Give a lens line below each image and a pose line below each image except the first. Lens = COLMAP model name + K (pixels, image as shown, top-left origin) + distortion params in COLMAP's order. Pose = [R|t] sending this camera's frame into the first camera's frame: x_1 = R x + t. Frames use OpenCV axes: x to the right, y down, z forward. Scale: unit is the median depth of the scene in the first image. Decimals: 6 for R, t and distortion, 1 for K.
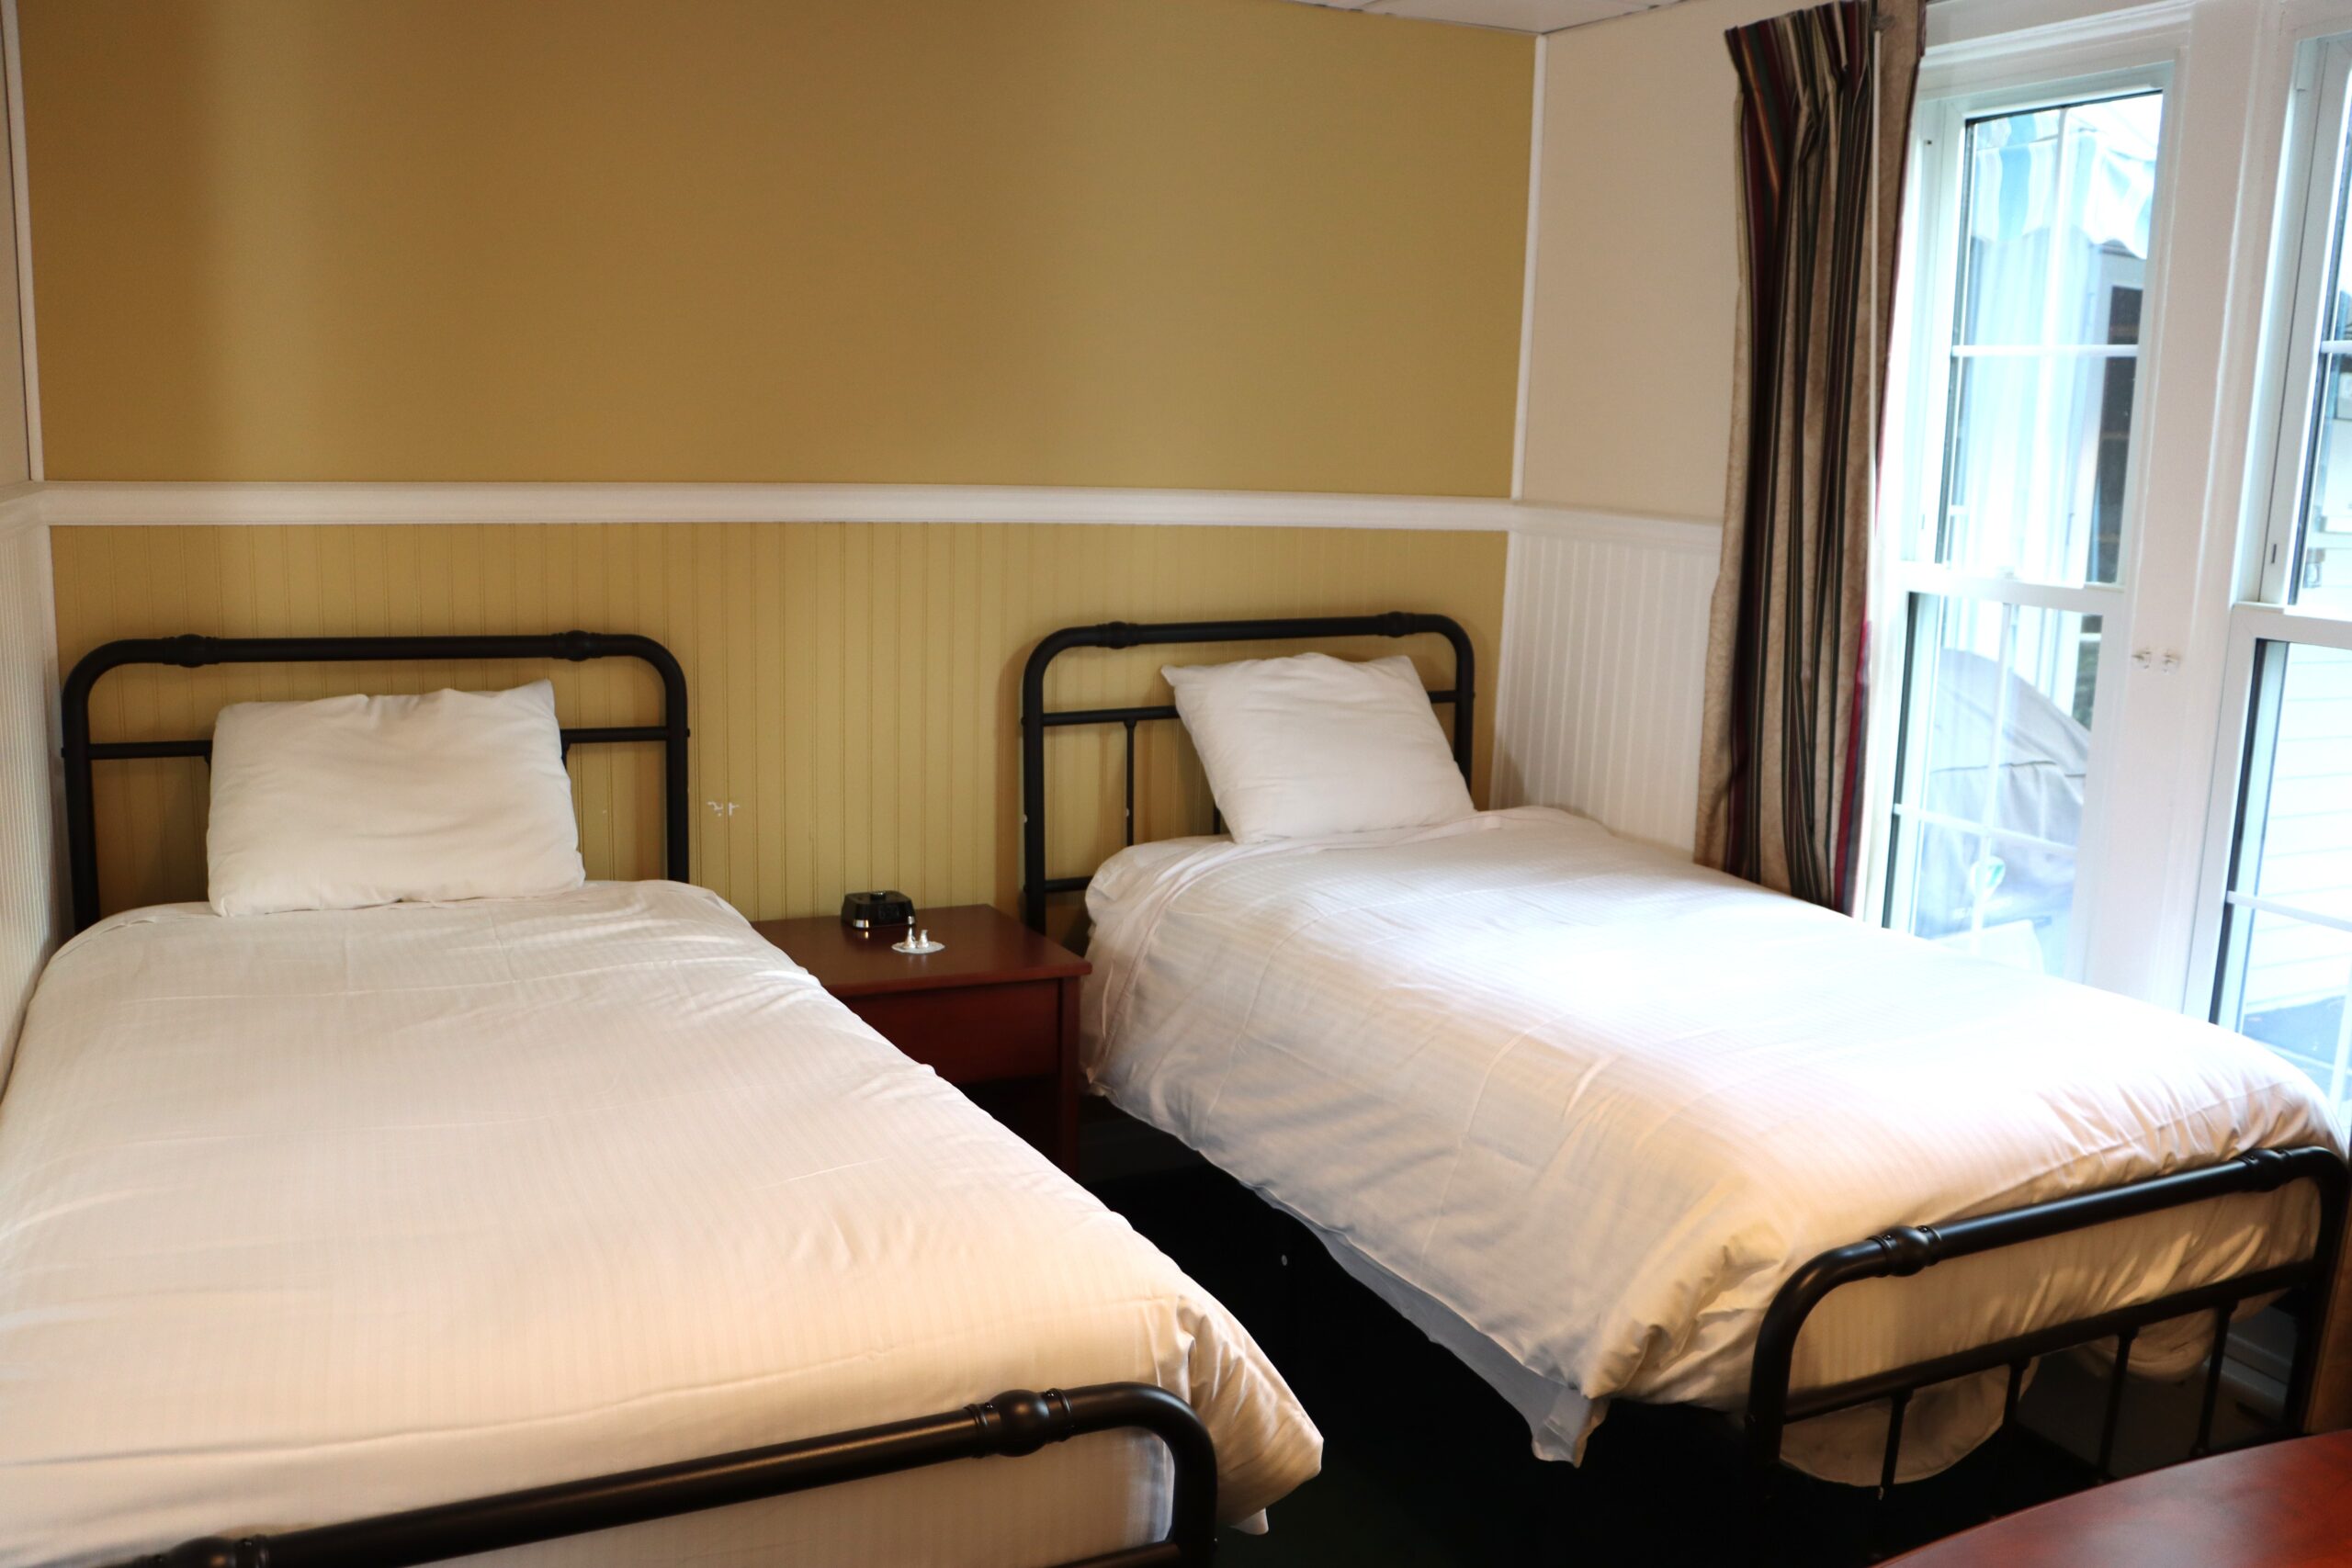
lens RADIAL K [[1968.4, 0, 1184.0], [0, 1968.4, 804.1], [0, 0, 1]] dist [-0.186994, 0.178812]
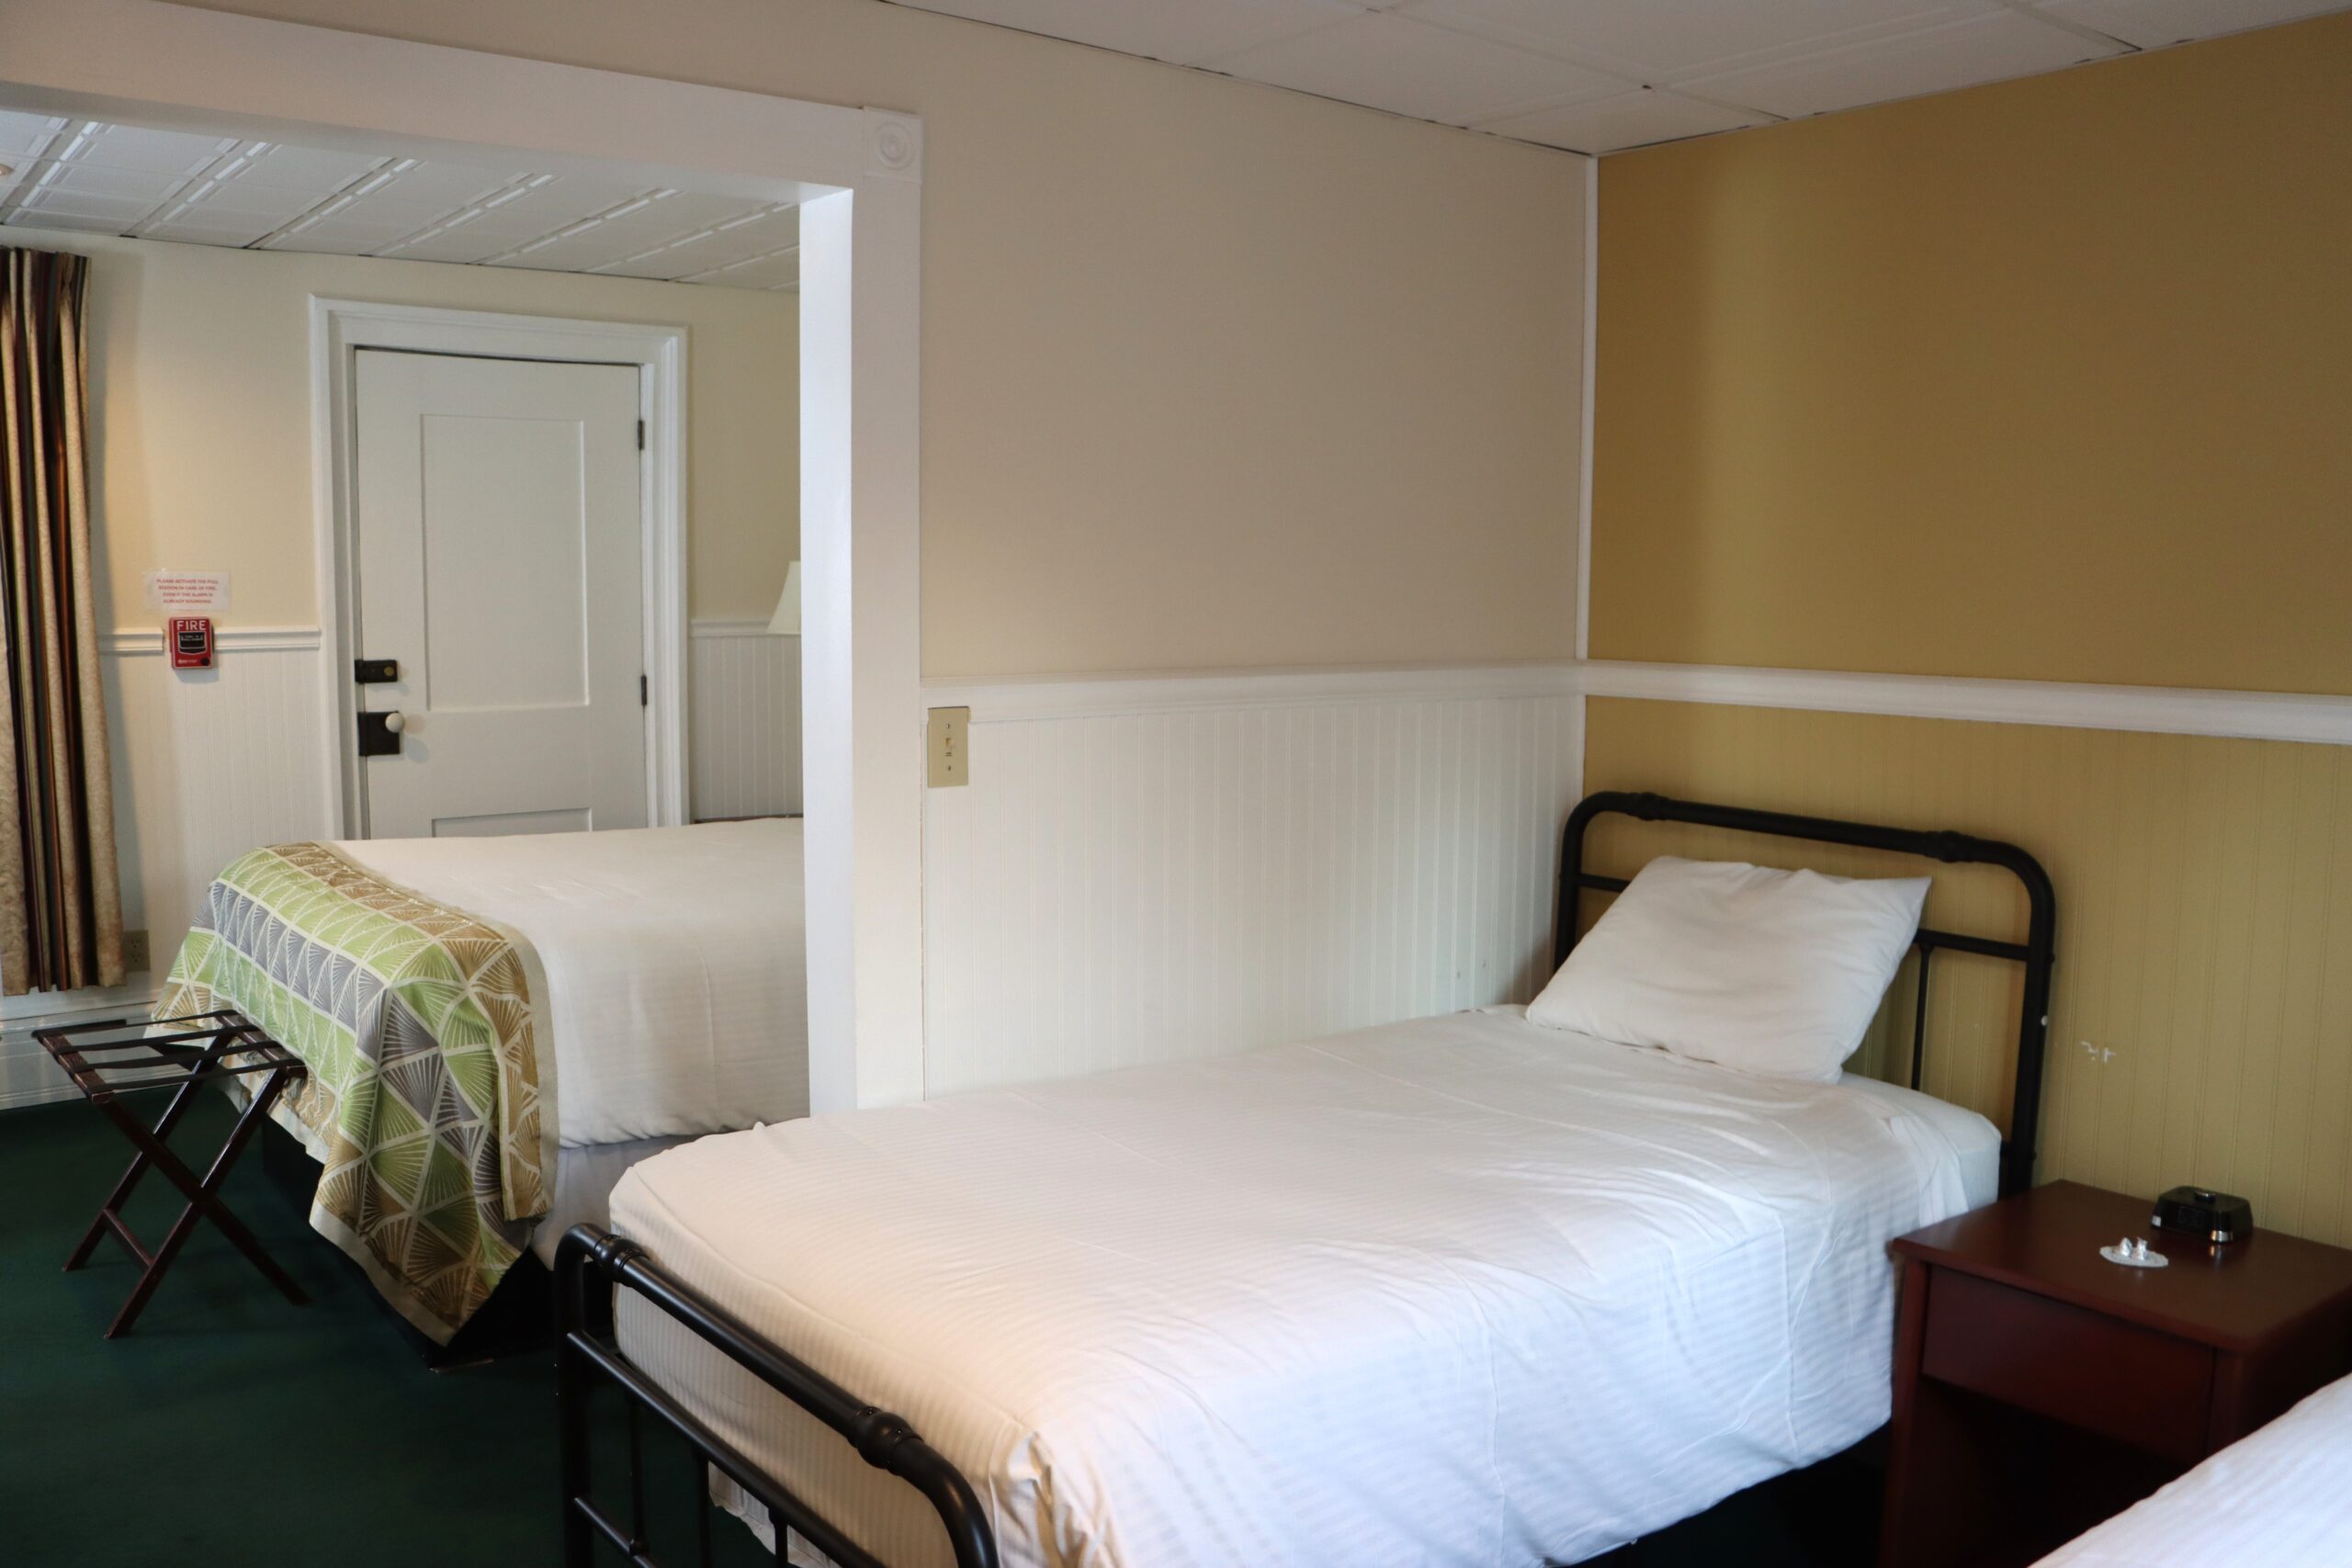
lens RADIAL K [[1970.0, 0, 1176.0], [0, 1970.0, 784.0], [0, 0, 1]] dist [-0.186956, 0.167877]
pose [[0.205338, 0.070866, -0.976122, 0.580159], [-0.180592, 0.982992, 0.033376, -0.080948], [0.961885, 0.169427, 0.214643, 0.454669]]
